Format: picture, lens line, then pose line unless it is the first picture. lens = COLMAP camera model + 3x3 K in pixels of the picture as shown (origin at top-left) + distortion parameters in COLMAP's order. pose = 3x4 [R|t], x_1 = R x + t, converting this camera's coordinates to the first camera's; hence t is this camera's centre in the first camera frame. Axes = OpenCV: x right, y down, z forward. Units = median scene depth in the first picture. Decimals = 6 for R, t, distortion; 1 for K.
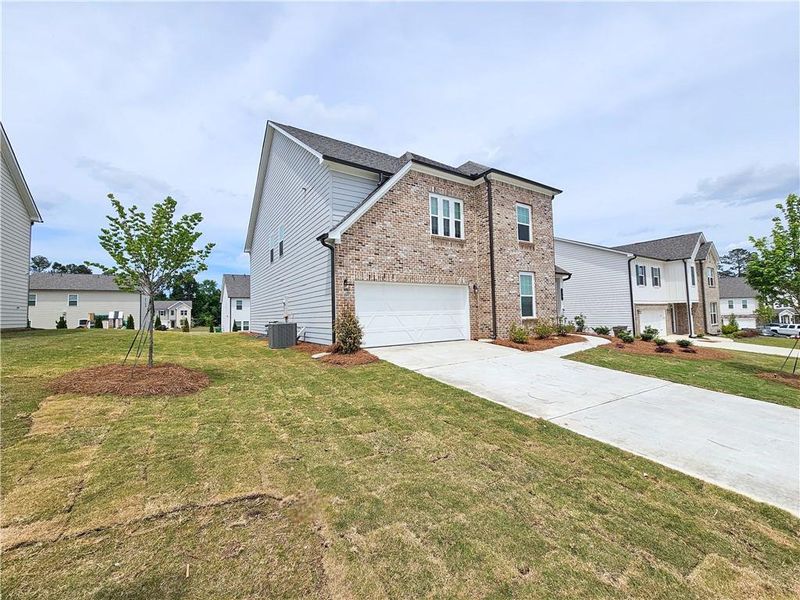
lens RADIAL K [[326.2, 0, 402.3], [0, 326.2, 298.3], [0, 0, 1]] dist [-0.001384, -0.000234]
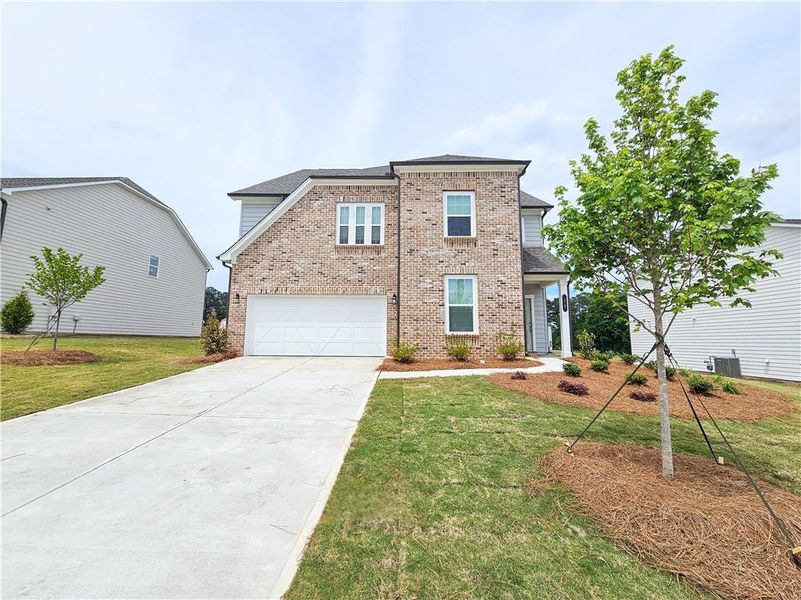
lens RADIAL K [[326.6, 0, 402.8], [0, 326.6, 298.3], [0, 0, 1]] dist [-0.001384, -0.000234]
pose [[0.828843, -0.044799, -0.557685, 0.764984], [0.003477, 0.997182, -0.074936, 0.037011], [0.559470, 0.060171, 0.826664, 0.301147]]
